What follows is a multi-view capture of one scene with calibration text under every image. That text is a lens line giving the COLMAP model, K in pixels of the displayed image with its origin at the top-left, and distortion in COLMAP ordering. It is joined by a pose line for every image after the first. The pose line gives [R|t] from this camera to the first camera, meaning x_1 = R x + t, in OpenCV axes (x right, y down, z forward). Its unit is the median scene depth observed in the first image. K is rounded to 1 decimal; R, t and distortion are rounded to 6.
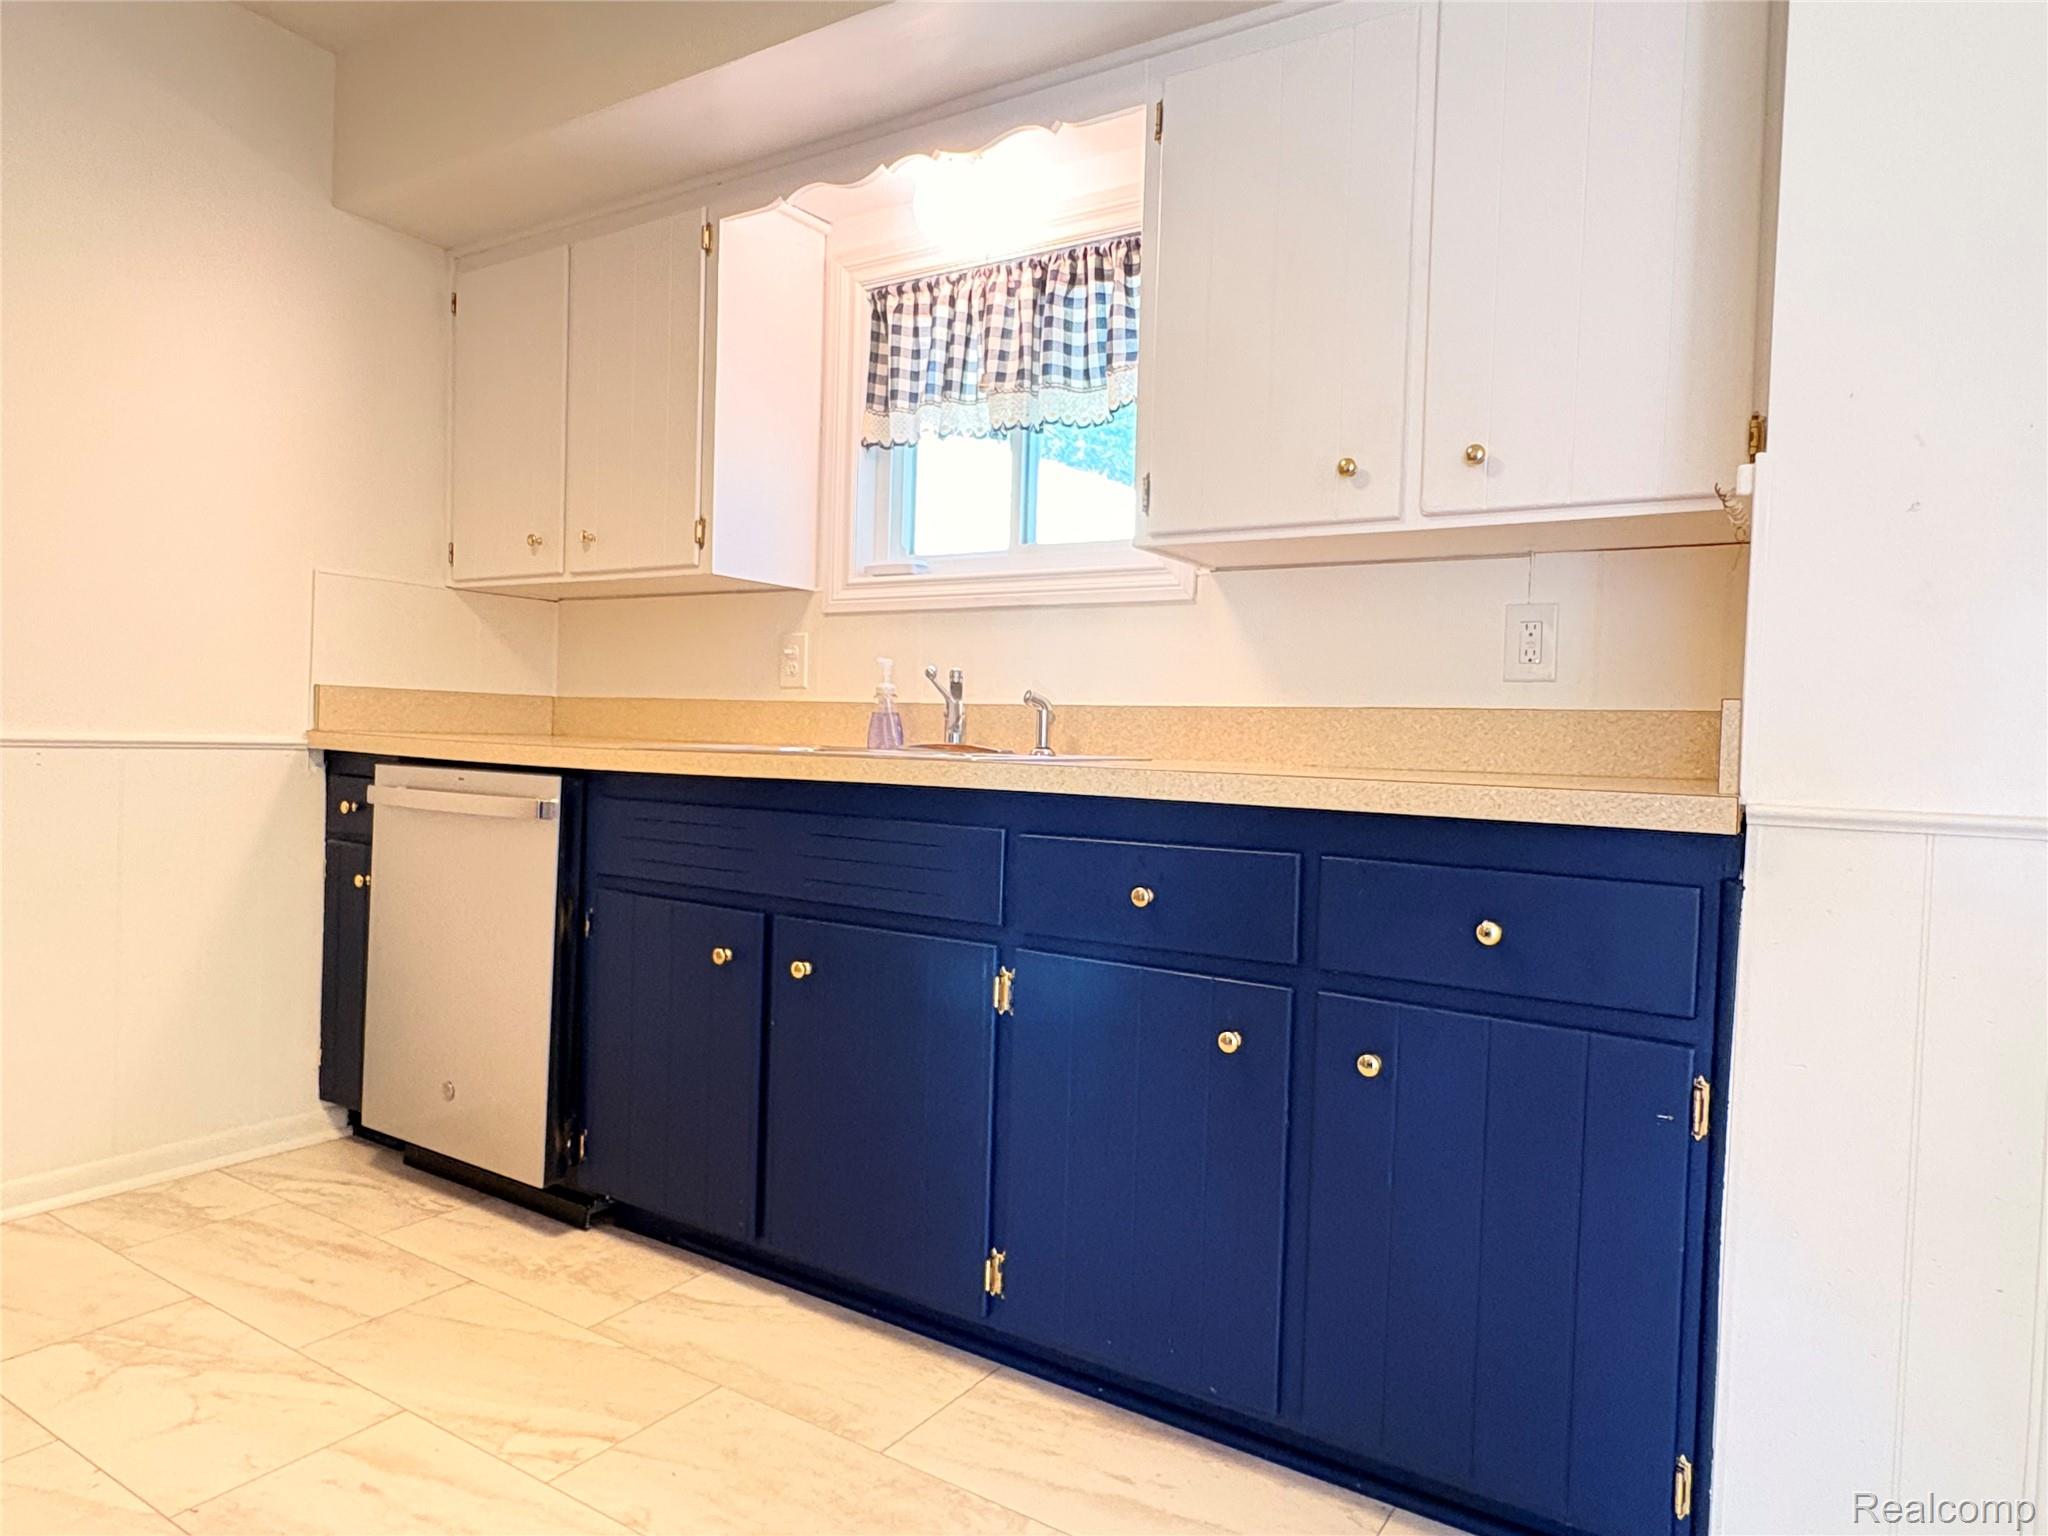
lens RADIAL K [[1282.0, 0, 1017.9], [0, 1282.0, 758.2], [0, 0, 1]] dist [-0.000221, 0.002750]
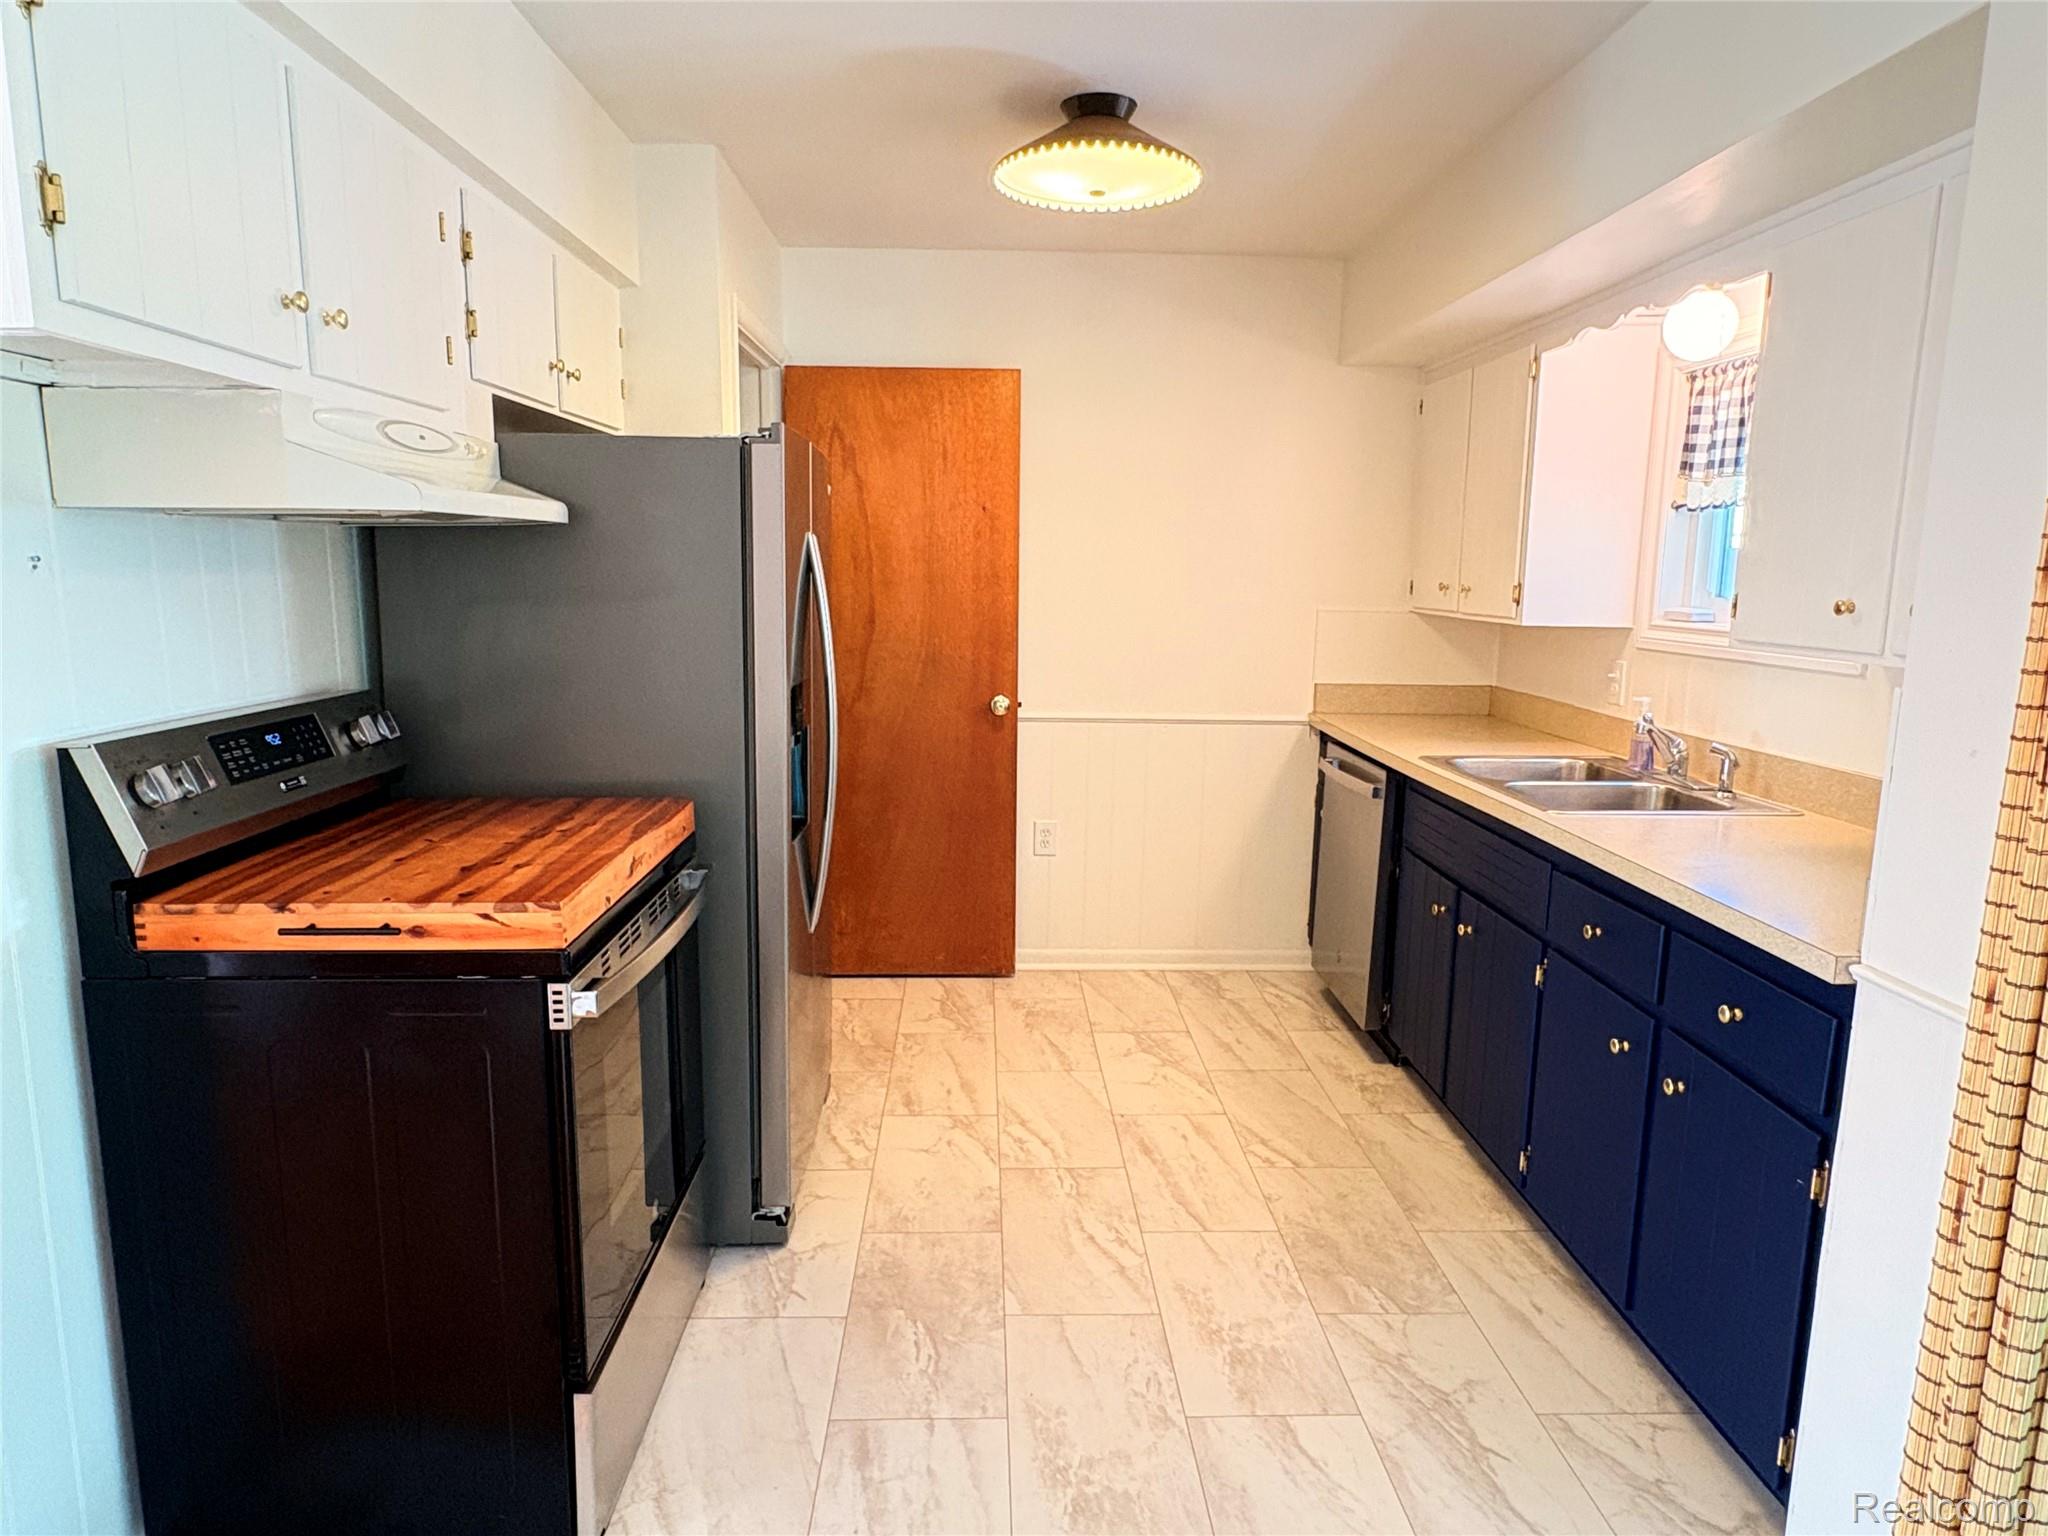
lens RADIAL K [[1282.0, 0, 1028.5], [0, 1282.0, 779.5], [0, 0, 1]] dist [-0.000221, 0.002750]
pose [[0.575612, 0.116448, -0.809389, 0.594380], [-0.014839, 0.991133, 0.132043, -0.161738], [0.817589, -0.063995, 0.572236, -0.205460]]
